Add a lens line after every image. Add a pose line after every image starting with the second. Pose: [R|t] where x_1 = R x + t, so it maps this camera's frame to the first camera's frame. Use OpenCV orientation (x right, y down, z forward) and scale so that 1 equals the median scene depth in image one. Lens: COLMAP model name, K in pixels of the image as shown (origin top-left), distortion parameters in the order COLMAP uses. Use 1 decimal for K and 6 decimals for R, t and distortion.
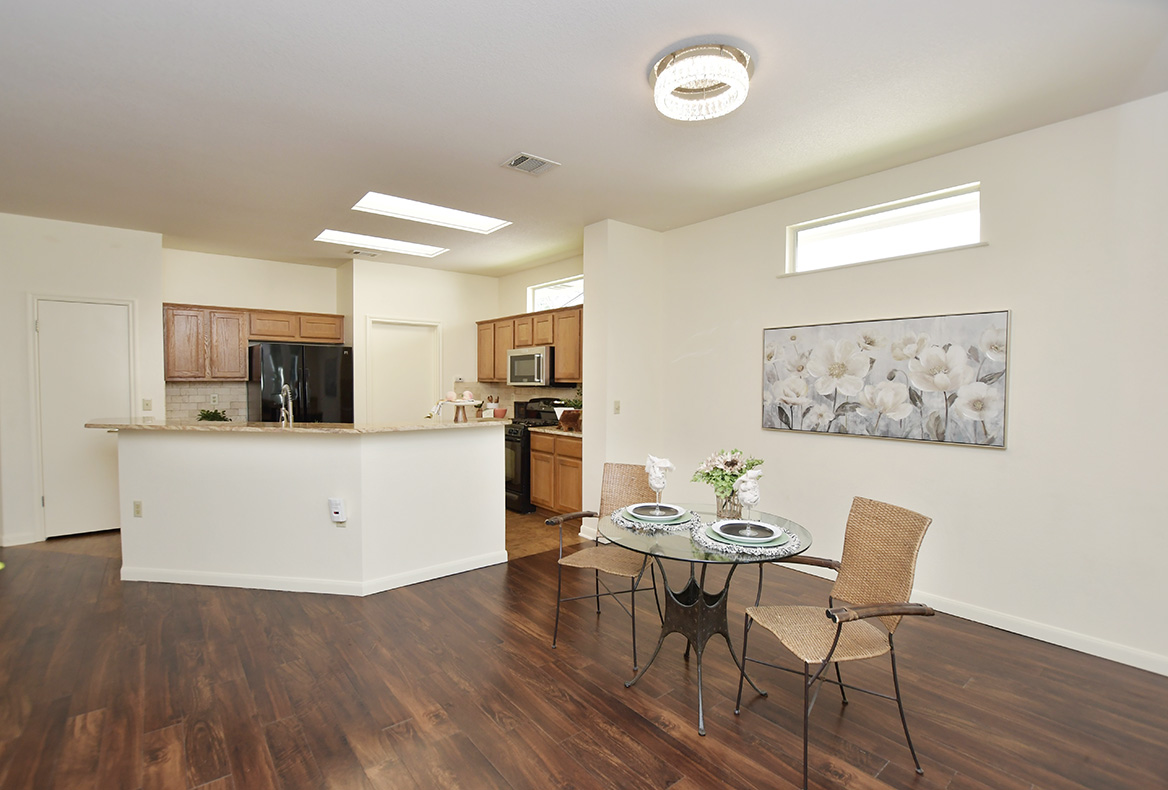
lens RADIAL K [[530.2, 0, 565.8], [0, 530.2, 396.3], [0, 0, 1]] dist [-0.028110, -0.000007]
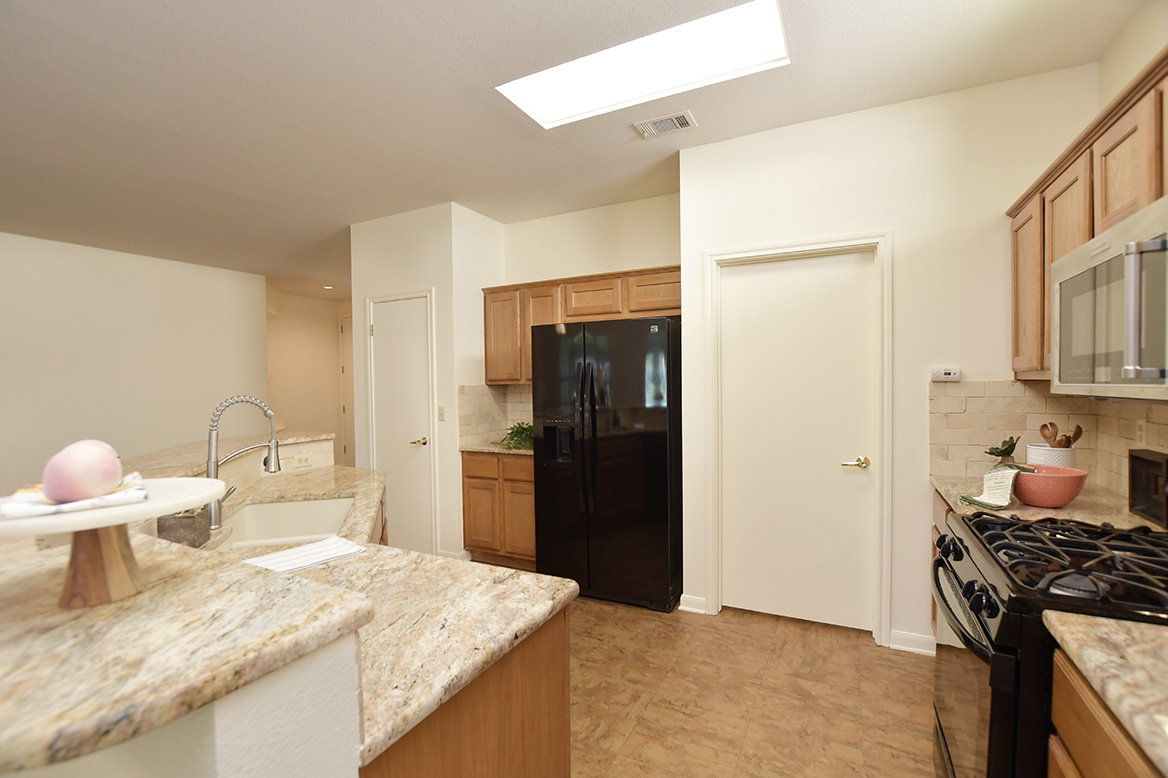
lens RADIAL K [[509.7, 0, 579.5], [0, 509.7, 389.8], [0, 0, 1]] dist [-0.023009, -0.000171]
pose [[0.414771, 0.008295, -0.909888, 0.032603], [-0.013536, 0.999904, 0.002945, -0.036134], [0.909825, 0.011095, 0.414843, 1.179221]]
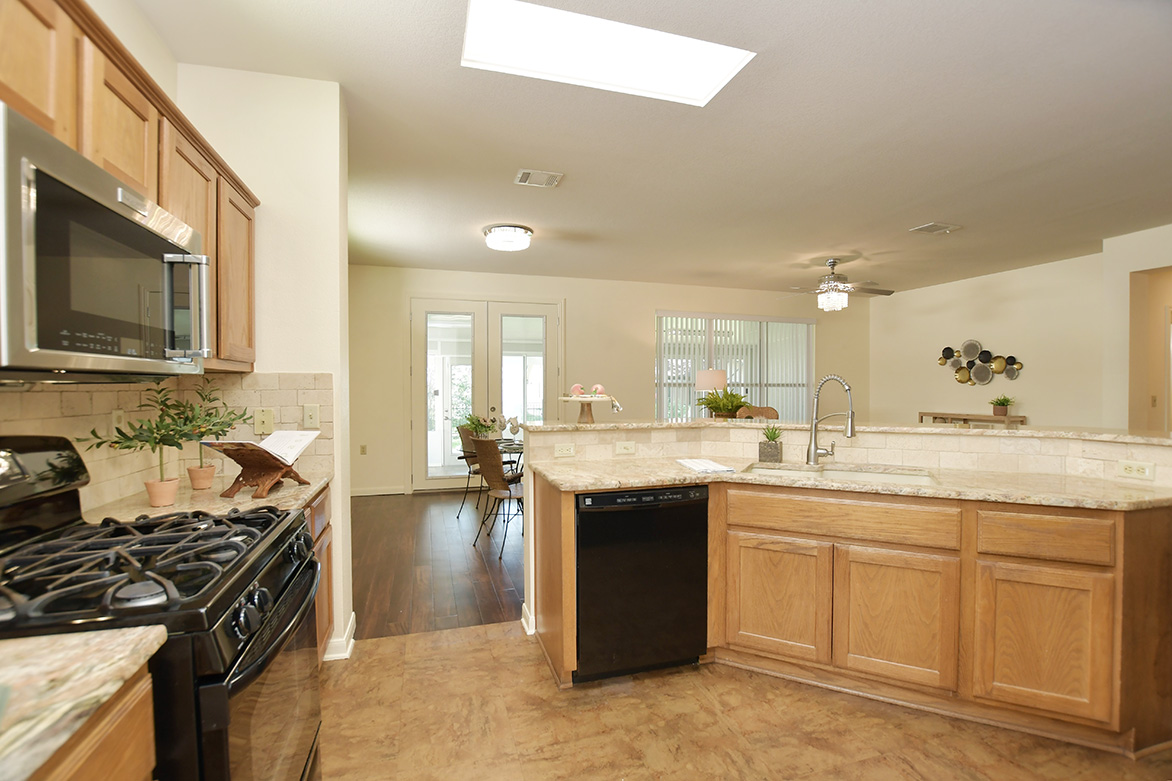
lens RADIAL K [[520.5, 0, 581.6], [0, 520.5, 395.9], [0, 0, 1]] dist [-0.024886, -0.000097]
pose [[-0.931660, -0.007370, 0.363256, -0.511091], [0.010654, 0.998810, 0.047590, -0.032000], [-0.363174, 0.048208, -0.930473, 1.860554]]
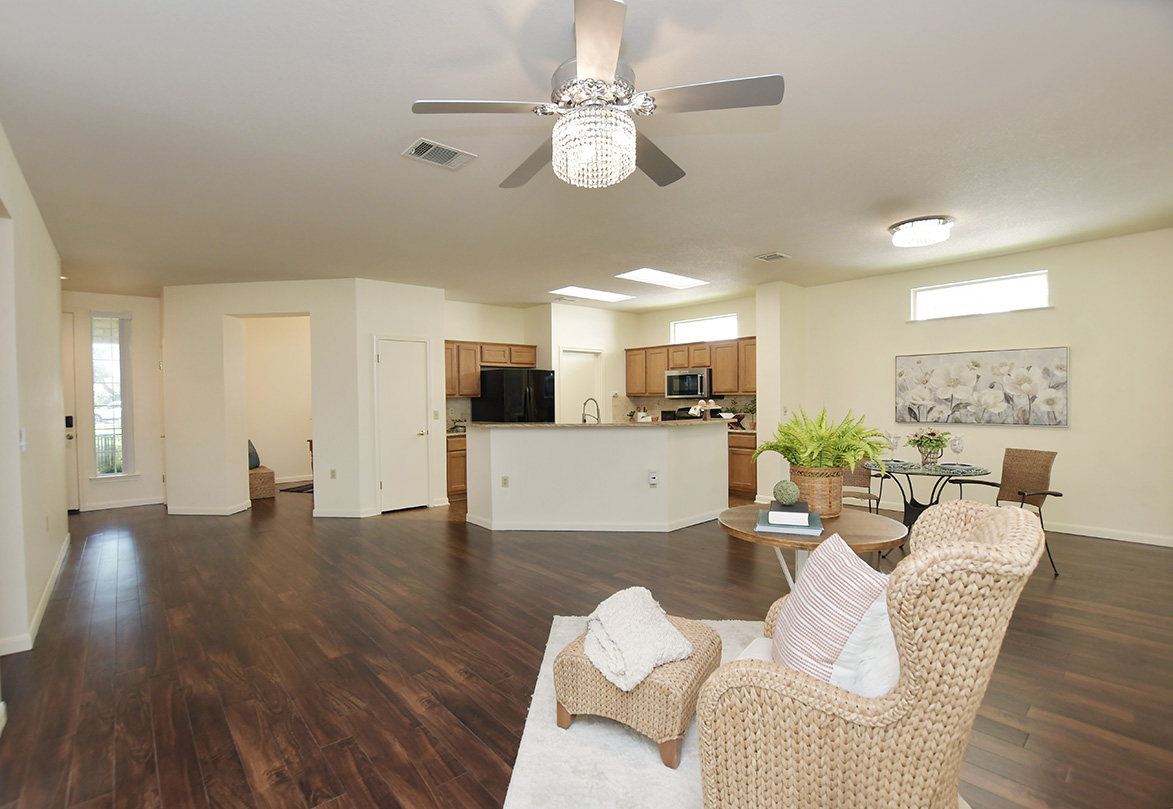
lens RADIAL K [[533.9, 0, 556.5], [0, 533.9, 407.1], [0, 0, 1]] dist [-0.030125, 0.000208]
pose [[0.999642, -0.015035, 0.022136, -0.716833], [0.015330, 0.999795, -0.013228, 0.026093], [-0.021933, 0.013562, 0.999667, -0.551692]]
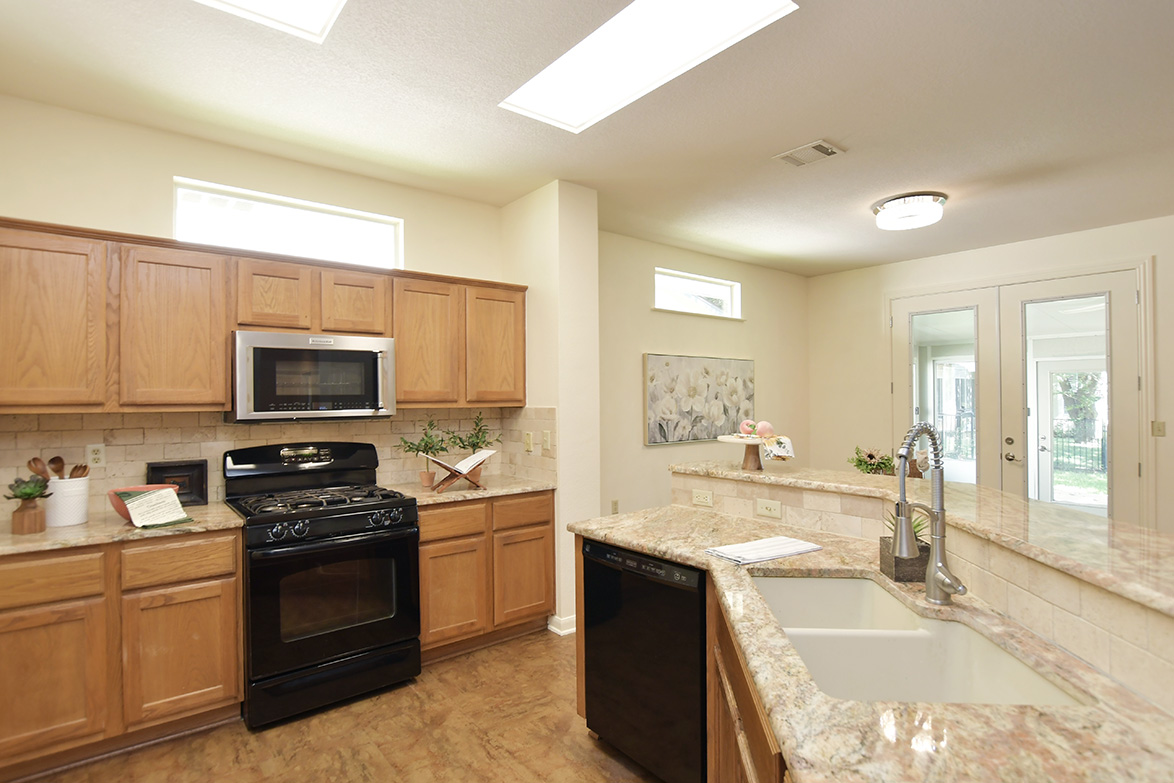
lens RADIAL K [[588.4, 0, 583.1], [0, 588.4, 394.7], [0, 0, 1]] dist [-0.028195, 0.000494]
pose [[-0.012273, 0.003430, 0.999919, -0.956144], [0.038536, 0.999253, -0.002954, -0.049758], [-0.999182, 0.038497, -0.012396, 1.306830]]
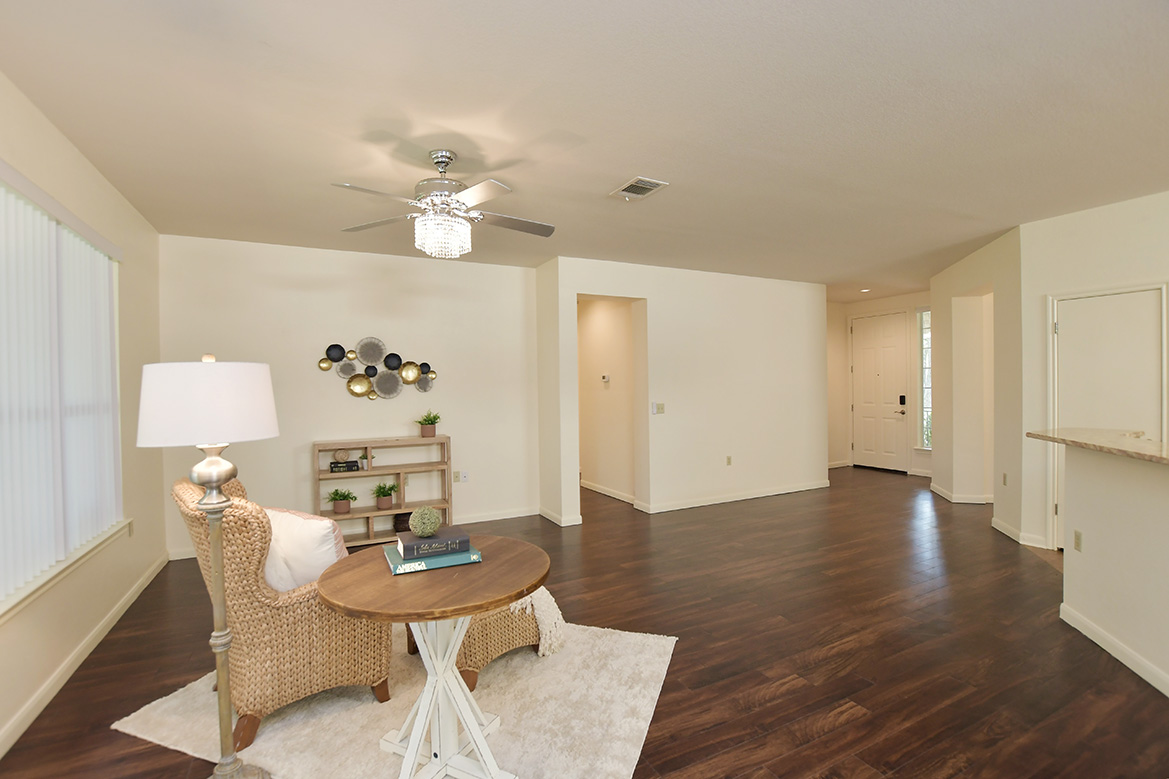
lens RADIAL K [[531.5, 0, 582.0], [0, 531.5, 387.7], [0, 0, 1]] dist [-0.019541, -0.000025]
pose [[-0.192795, 0.001888, -0.981237, 0.136031], [-0.017400, 0.999834, 0.005343, -0.015370], [0.981085, 0.018104, -0.192730, 0.386570]]
